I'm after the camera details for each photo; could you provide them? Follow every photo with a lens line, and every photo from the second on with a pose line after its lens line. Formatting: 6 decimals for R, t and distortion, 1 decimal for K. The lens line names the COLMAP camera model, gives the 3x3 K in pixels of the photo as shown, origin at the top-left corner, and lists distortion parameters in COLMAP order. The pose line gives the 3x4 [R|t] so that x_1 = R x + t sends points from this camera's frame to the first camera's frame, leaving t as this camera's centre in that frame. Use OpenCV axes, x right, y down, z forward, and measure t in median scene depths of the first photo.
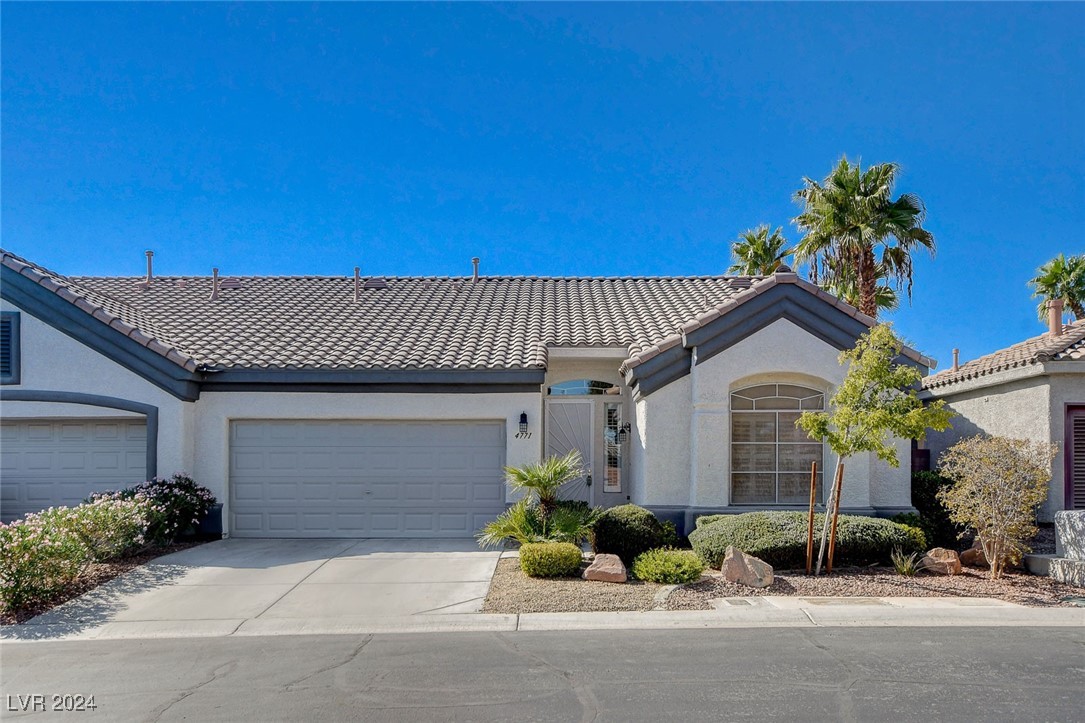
lens RADIAL K [[864.6, 0, 542.5], [0, 864.6, 361.5], [0, 0, 1]] dist [0.076673, -0.001615]
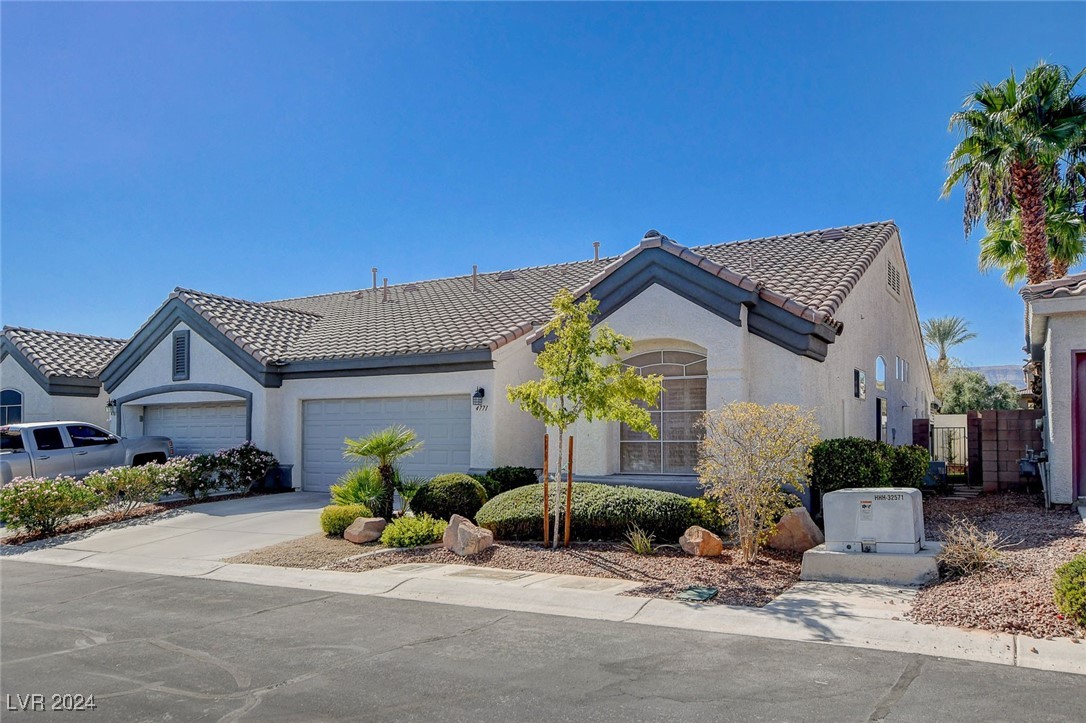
lens RADIAL K [[789.5, 0, 542.9], [0, 789.5, 304.9], [0, 0, 1]] dist [0.034505, -0.001699]
pose [[0.861900, -0.086054, -0.499723, 0.578692], [0.070616, 0.996262, -0.049763, 0.009354], [0.502137, 0.007603, 0.864755, 0.159150]]
